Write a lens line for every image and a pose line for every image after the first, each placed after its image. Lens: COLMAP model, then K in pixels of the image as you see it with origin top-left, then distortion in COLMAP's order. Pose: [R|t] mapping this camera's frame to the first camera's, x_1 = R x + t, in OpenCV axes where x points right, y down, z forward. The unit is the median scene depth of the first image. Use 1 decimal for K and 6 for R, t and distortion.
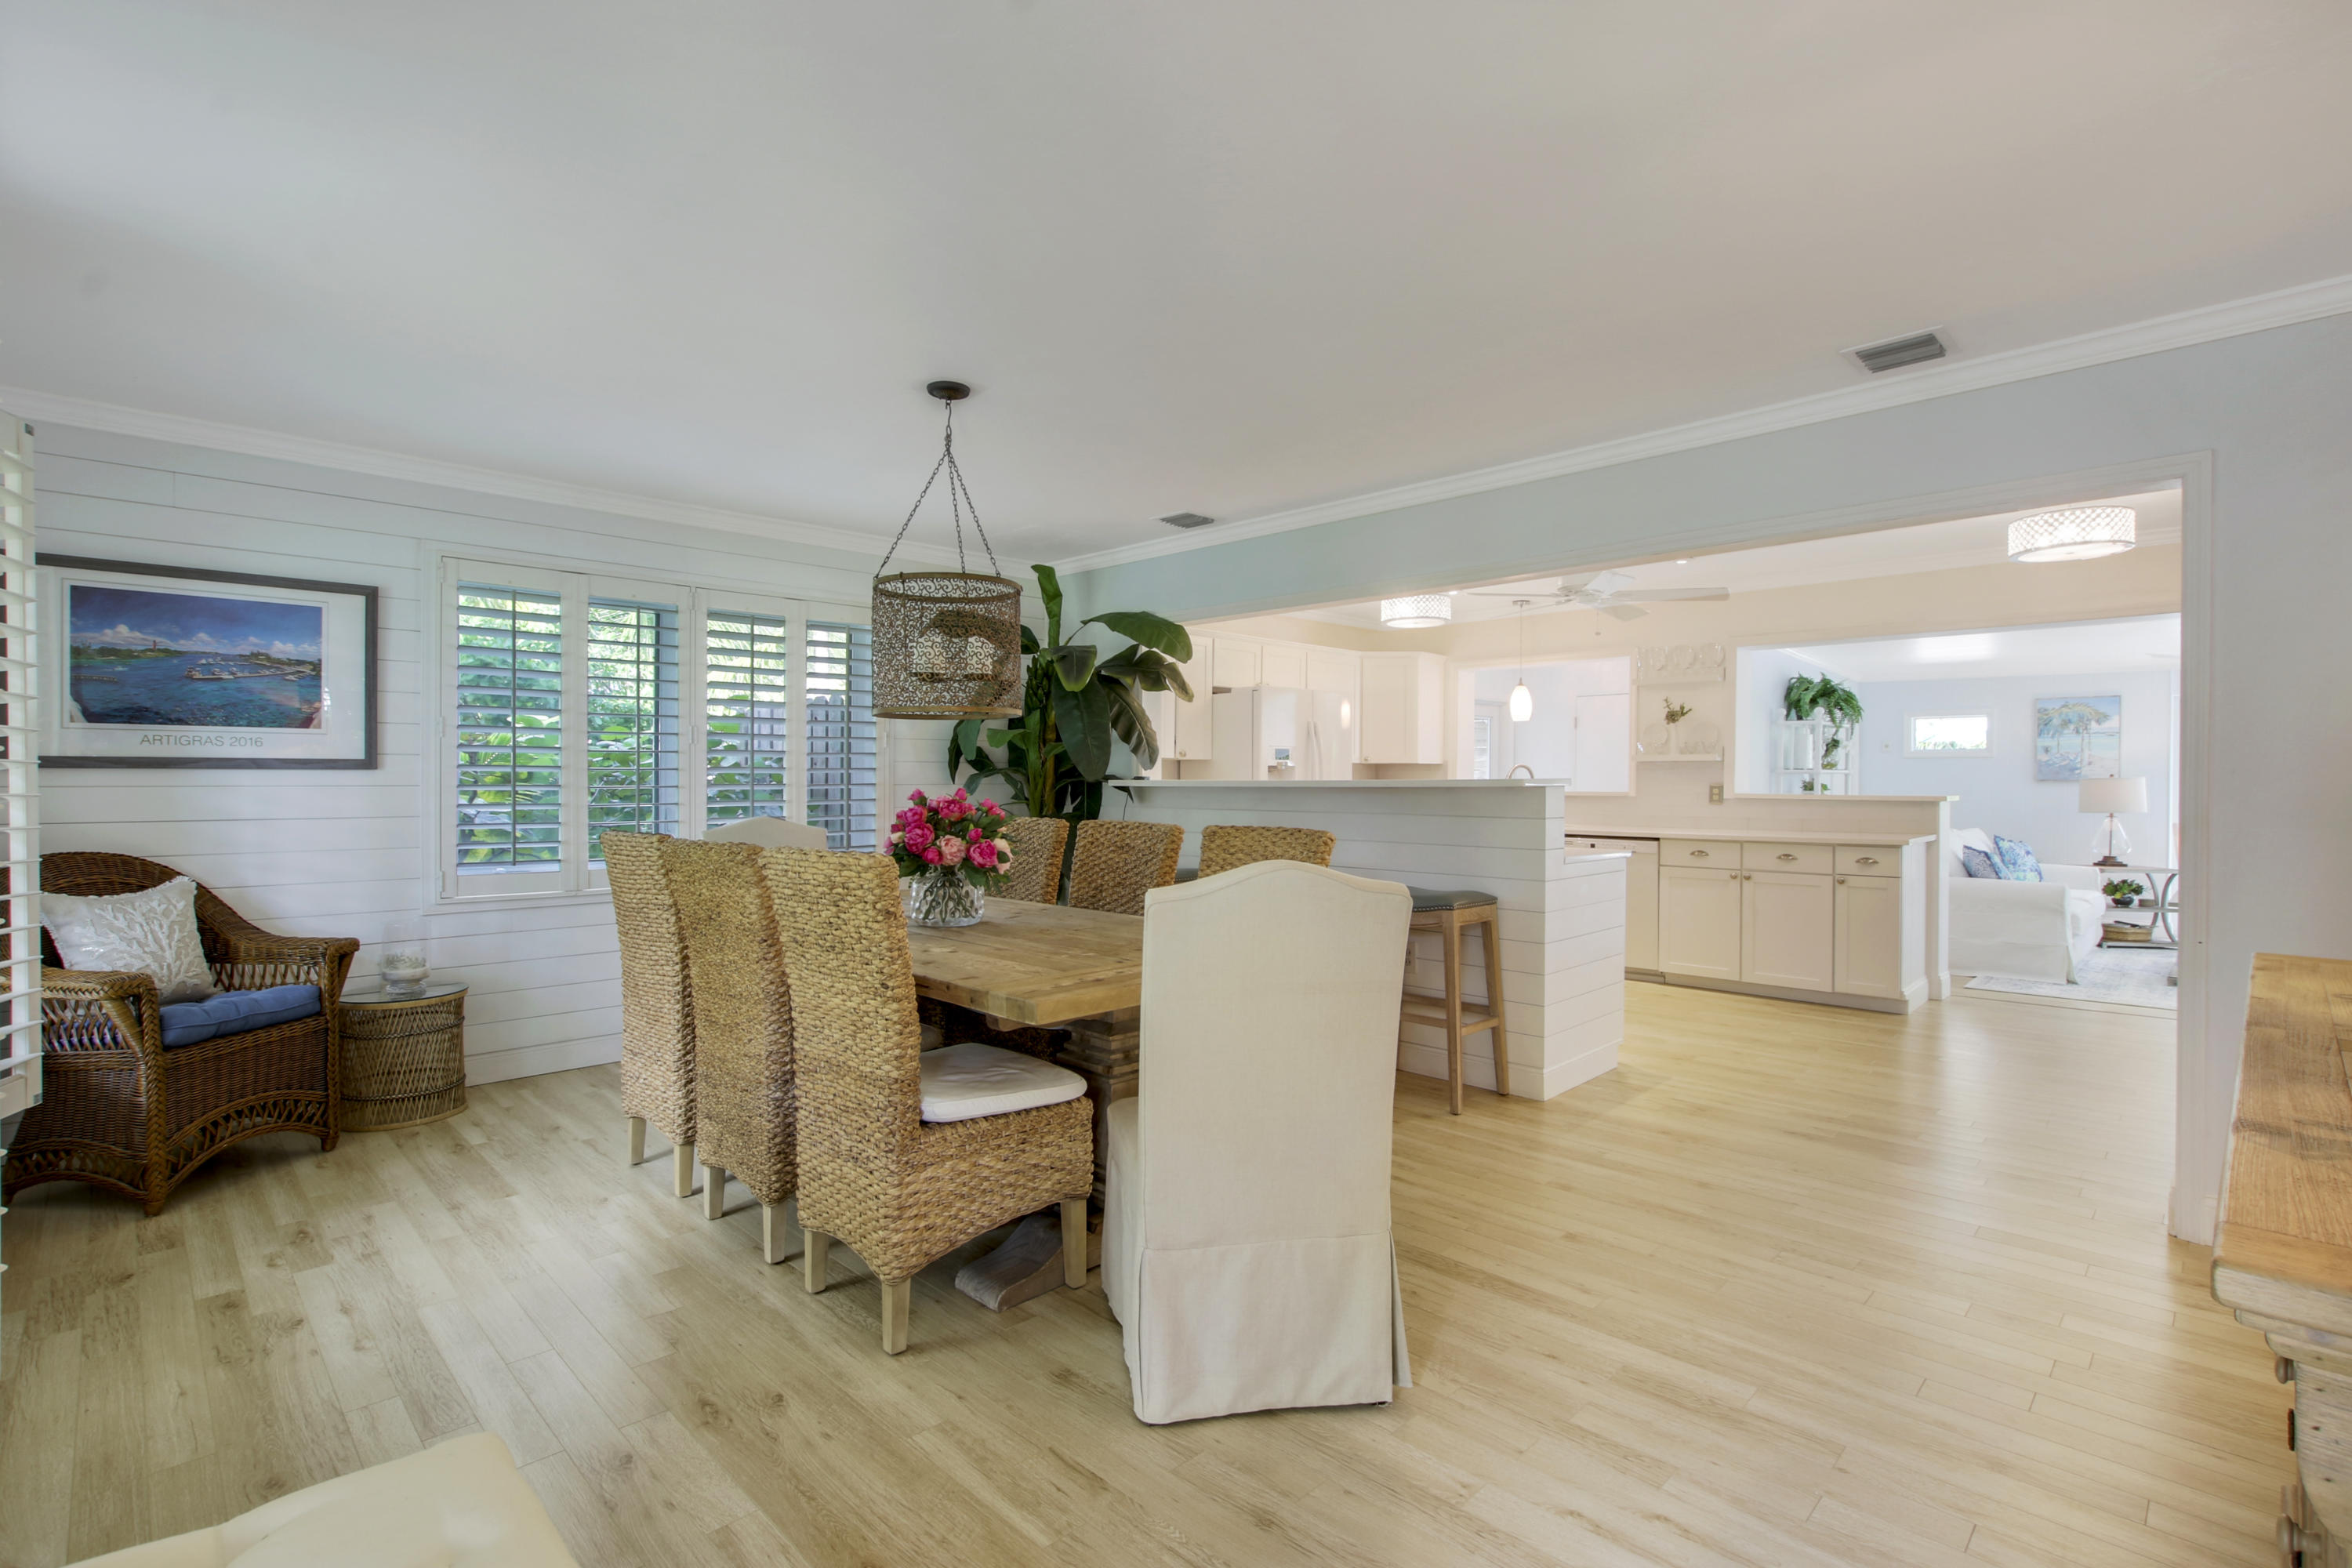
lens RADIAL K [[1093.7, 0, 1154.5], [0, 1093.7, 799.6], [0, 0, 1]] dist [-0.030815, 0.003528]
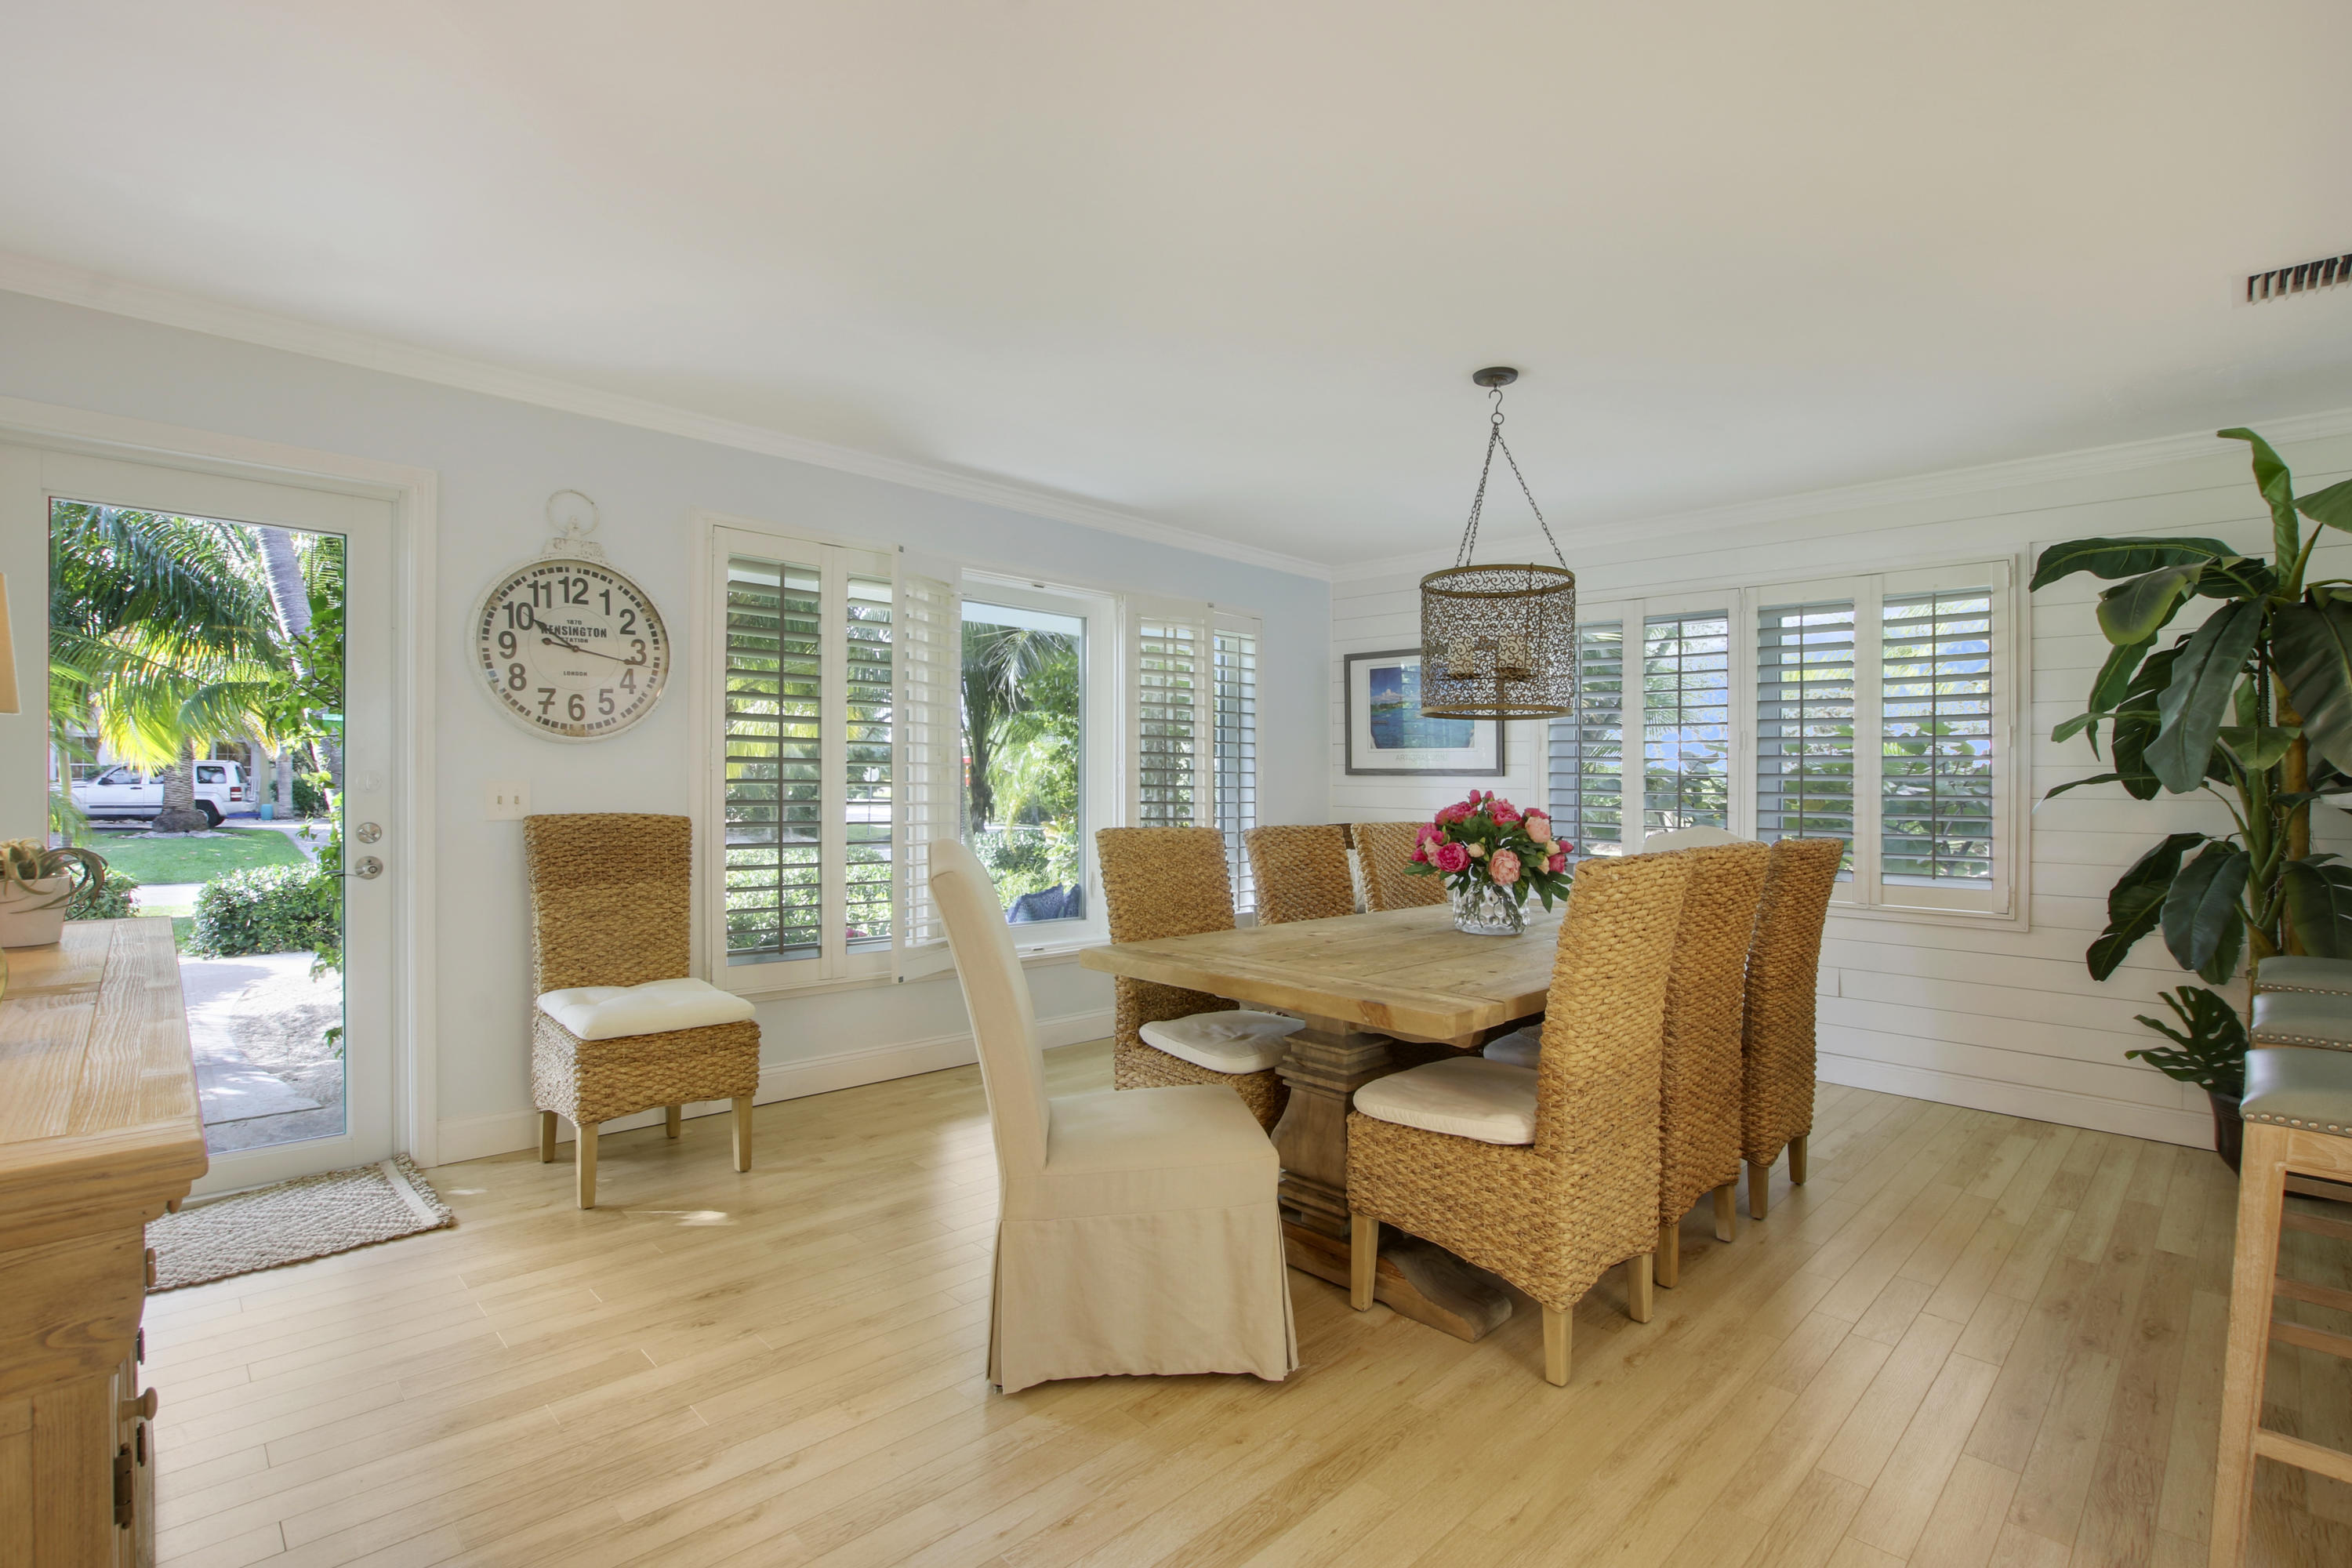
lens RADIAL K [[1093.7, 0, 1182.2], [0, 1093.7, 800.8], [0, 0, 1]] dist [-0.030815, 0.003528]
pose [[0.010470, 0.014687, -0.999837, 0.299429], [-0.033683, 0.999330, 0.014327, -0.001960], [0.999378, 0.033527, 0.010957, 0.281633]]
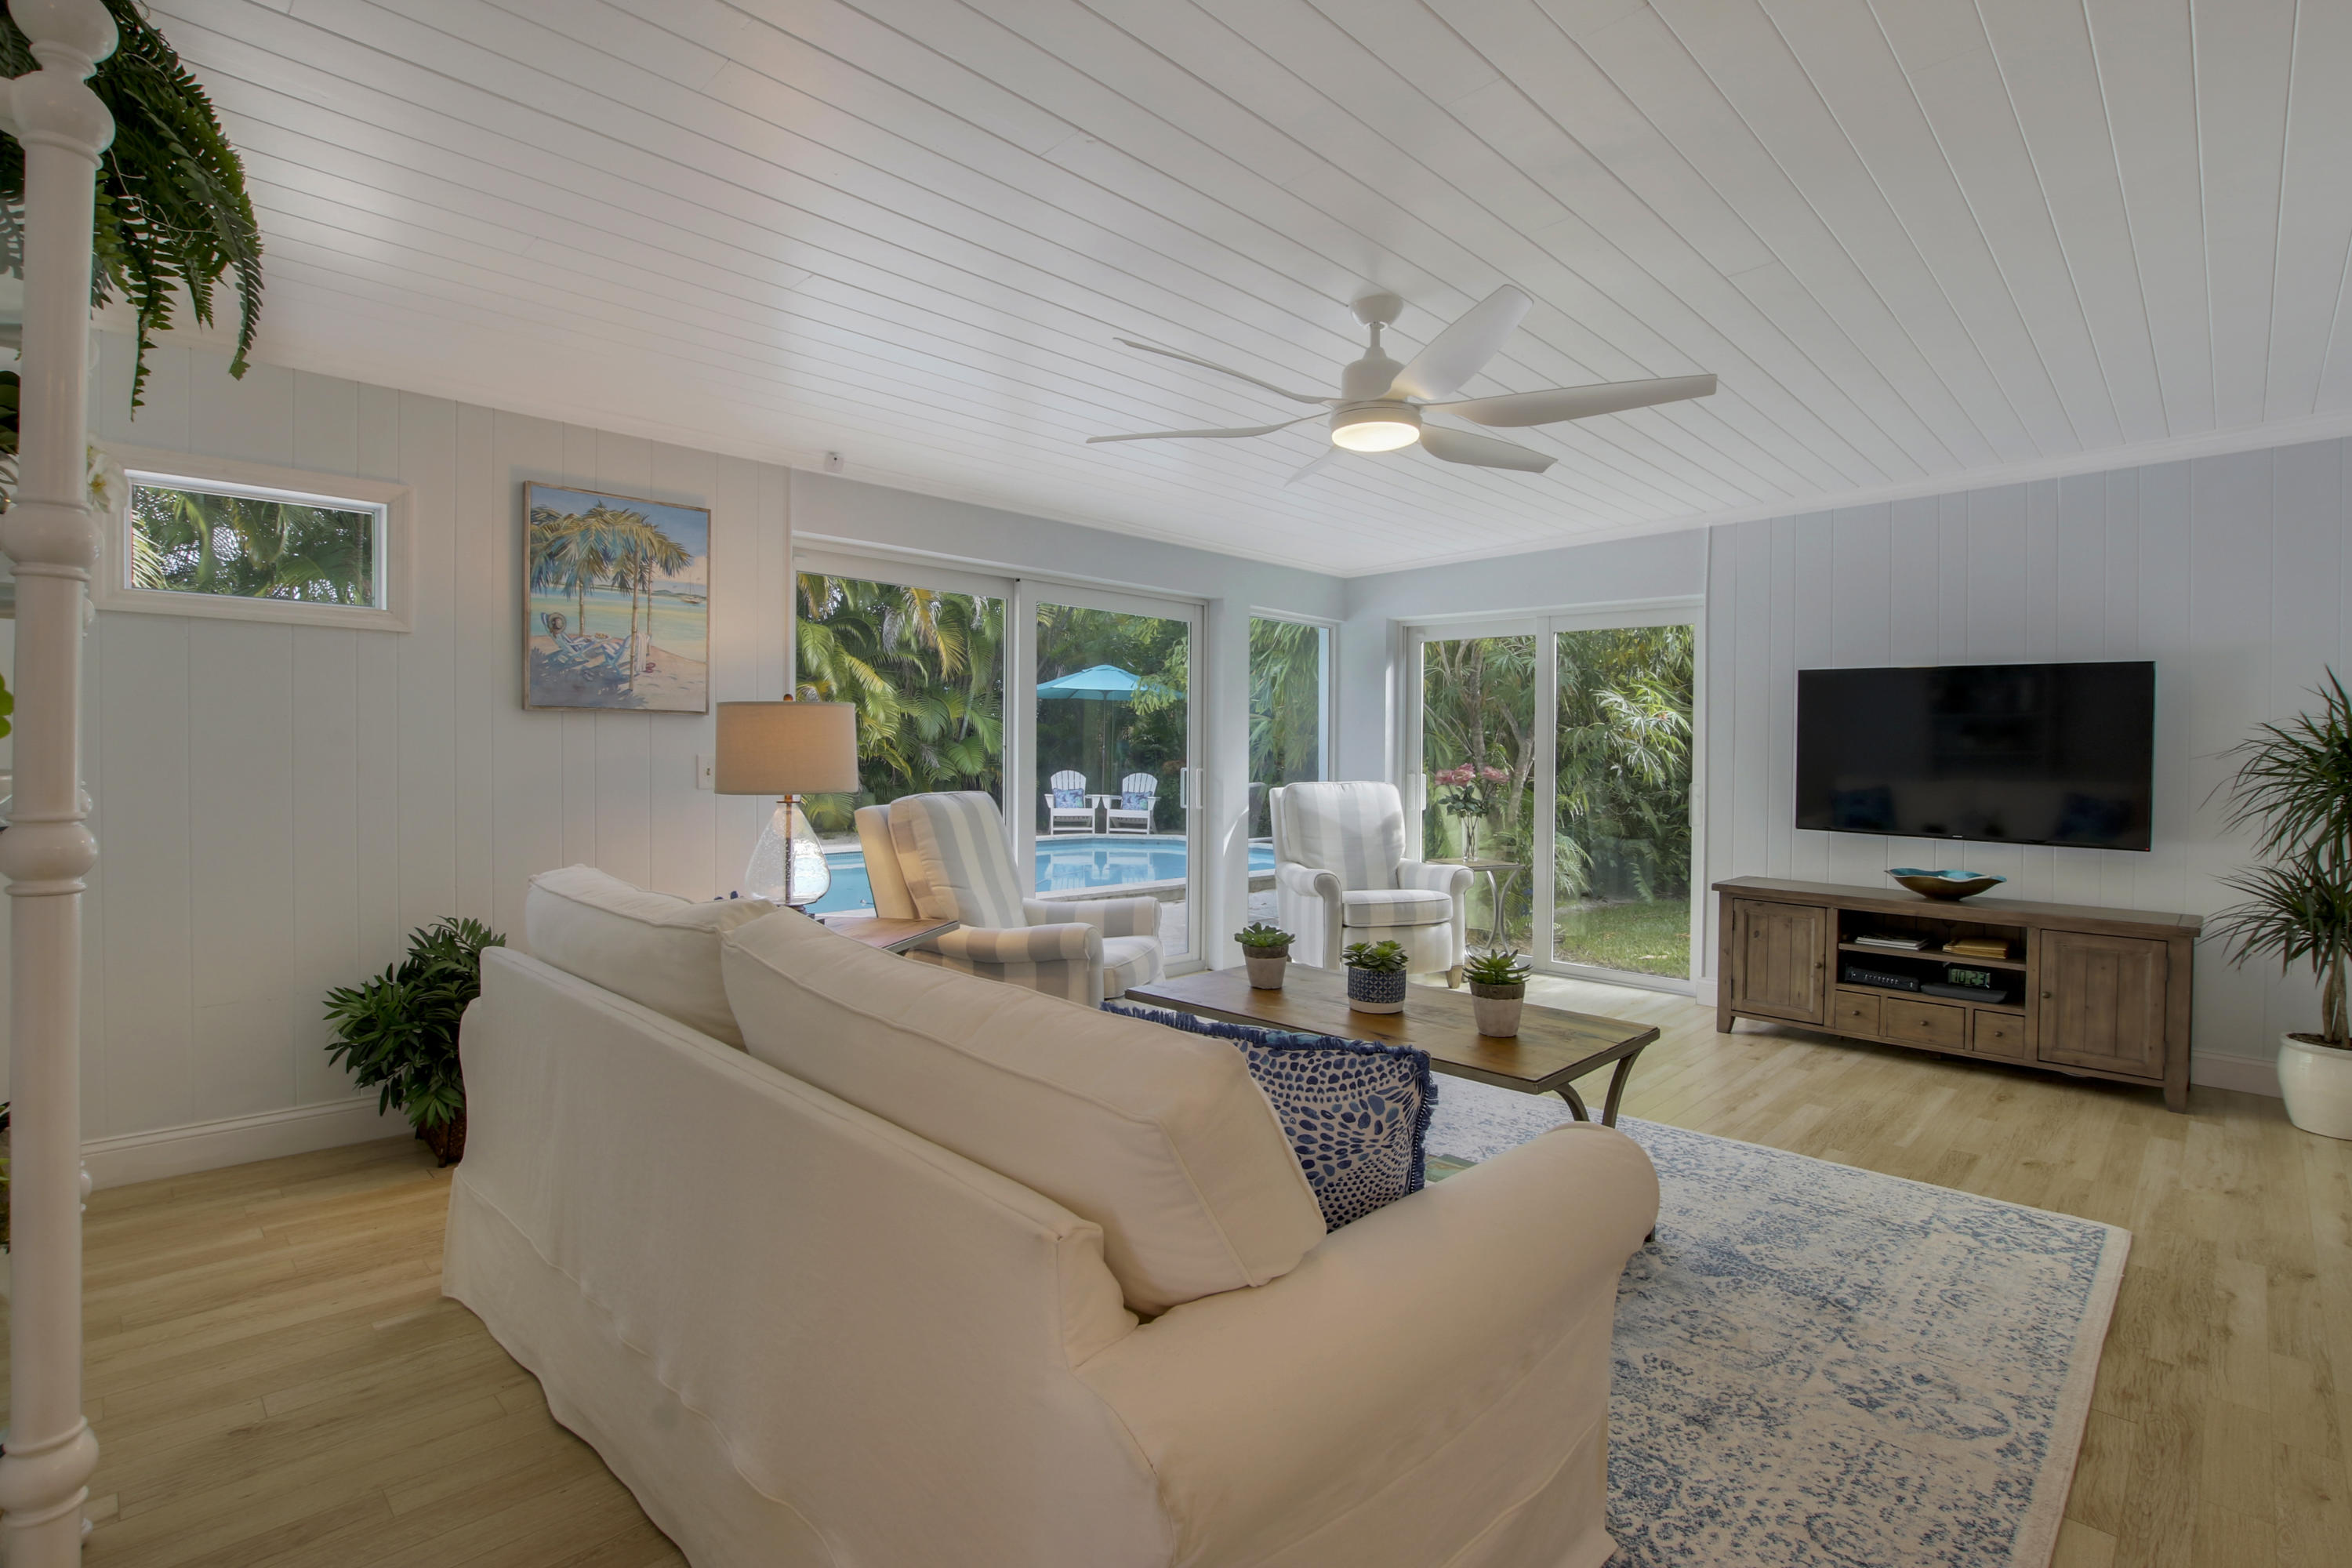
lens RADIAL K [[1120.8, 0, 1197.5], [0, 1120.8, 736.0], [0, 0, 1]] dist [-0.026668, 0.000048]
pose [[-0.031461, 0.012280, 0.999430, 0.497781], [0.004087, 0.999918, -0.012158, -0.002789], [-0.999497, 0.003702, -0.031508, 0.881539]]
